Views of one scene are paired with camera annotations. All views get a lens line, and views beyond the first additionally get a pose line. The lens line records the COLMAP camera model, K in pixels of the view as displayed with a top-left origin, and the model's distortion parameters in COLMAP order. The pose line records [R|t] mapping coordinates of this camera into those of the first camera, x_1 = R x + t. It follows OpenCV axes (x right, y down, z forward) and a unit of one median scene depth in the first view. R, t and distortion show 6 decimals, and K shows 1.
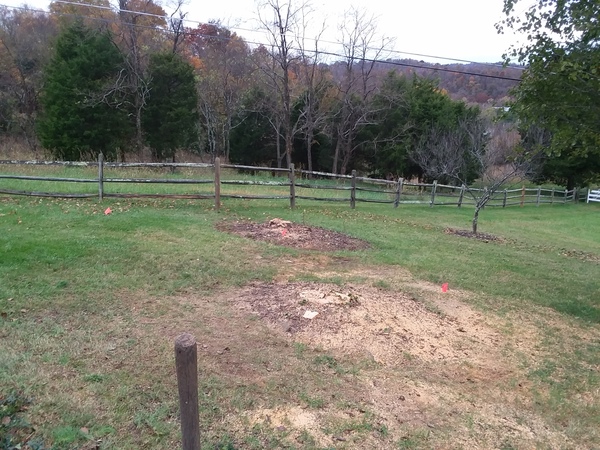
lens RADIAL K [[520.9, 0, 282.5], [0, 520.9, 223.0], [0, 0, 1]] dist [0.035113, -0.052359]
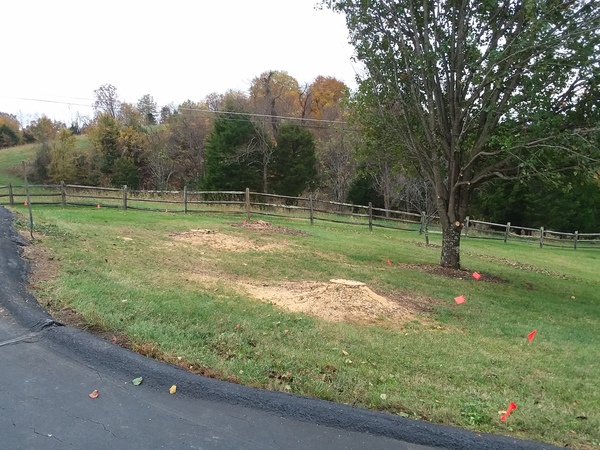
lens RADIAL K [[509.0, 0, 287.7], [0, 509.0, 225.0], [0, 0, 1]] dist [0.044359, -0.112290]
pose [[0.940139, 0.018244, -0.340303, 0.316329], [-0.056230, 0.993184, -0.102097, 0.084924], [0.336121, 0.115121, 0.934757, -0.252535]]
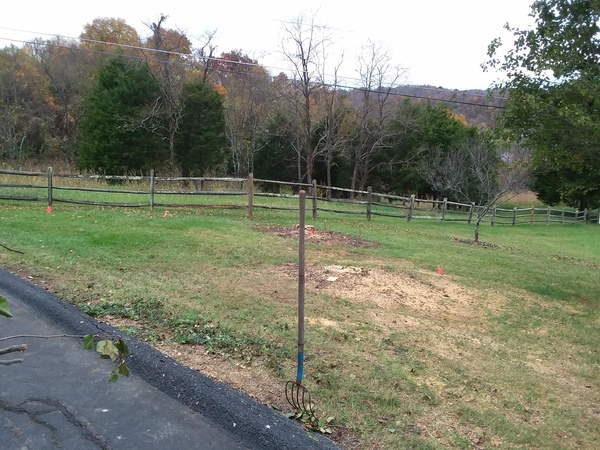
lens RADIAL K [[518.7, 0, 280.8], [0, 518.7, 220.3], [0, 0, 1]] dist [0.044298, -0.077424]
pose [[0.999226, 0.007264, -0.038654, -0.007432], [-0.009199, 0.998702, -0.050100, 0.022490], [0.038240, 0.050417, 0.997996, -0.092236]]
